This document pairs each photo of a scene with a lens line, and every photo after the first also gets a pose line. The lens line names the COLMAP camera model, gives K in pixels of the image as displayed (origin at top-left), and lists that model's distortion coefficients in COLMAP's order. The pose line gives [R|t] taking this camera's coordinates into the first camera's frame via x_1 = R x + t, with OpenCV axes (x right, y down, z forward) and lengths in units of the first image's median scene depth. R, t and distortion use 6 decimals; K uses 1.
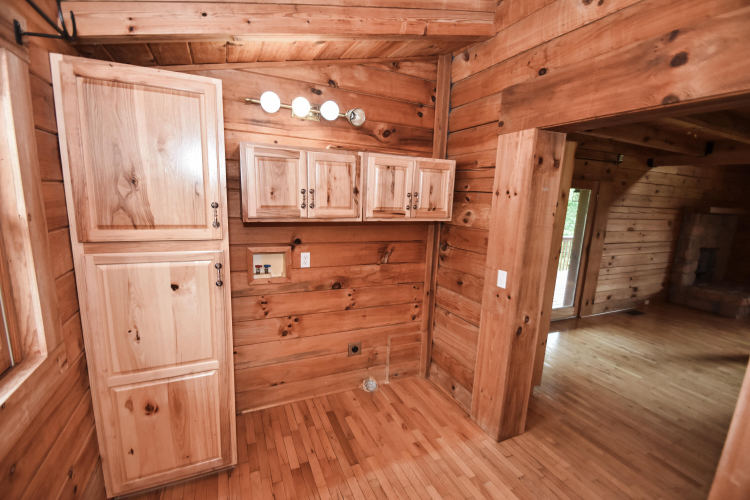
lens RADIAL K [[334.7, 0, 372.3], [0, 334.7, 259.1], [0, 0, 1]] dist [0.013056, -0.018606]
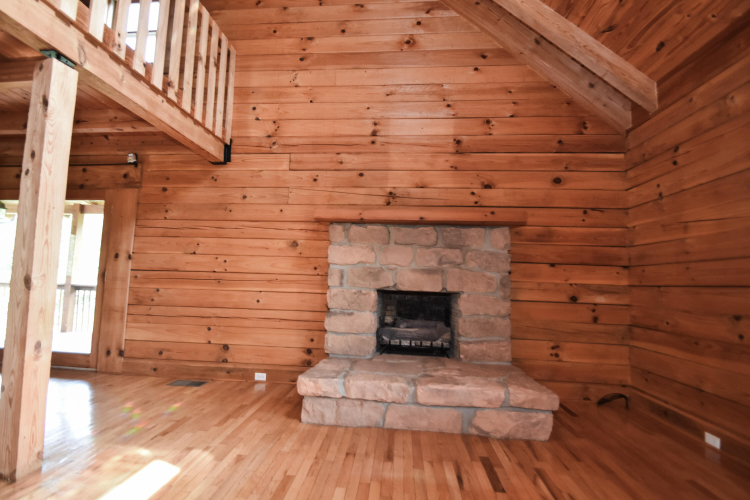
lens RADIAL K [[334.7, 0, 372.3], [0, 334.7, 259.1], [0, 0, 1]] dist [0.013056, -0.018606]
pose [[0.872496, -0.049615, -0.486096, 1.491580], [-0.087433, 0.962922, -0.255218, 0.073370], [0.480736, 0.265178, 0.835808, 0.629207]]
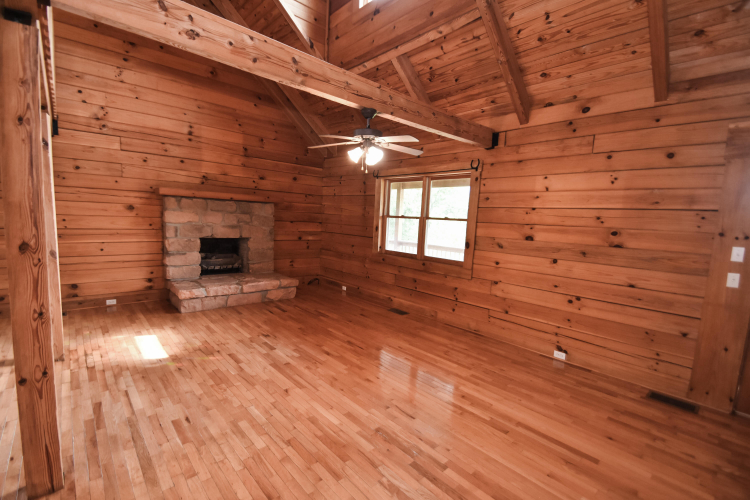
lens RADIAL K [[334.7, 0, 372.3], [0, 334.7, 259.1], [0, 0, 1]] dist [0.013056, -0.018606]
pose [[0.952612, -0.032902, 0.302403, 1.377309], [0.046716, 0.998164, -0.038559, 0.098021], [-0.300579, 0.050859, 0.952400, 0.000443]]
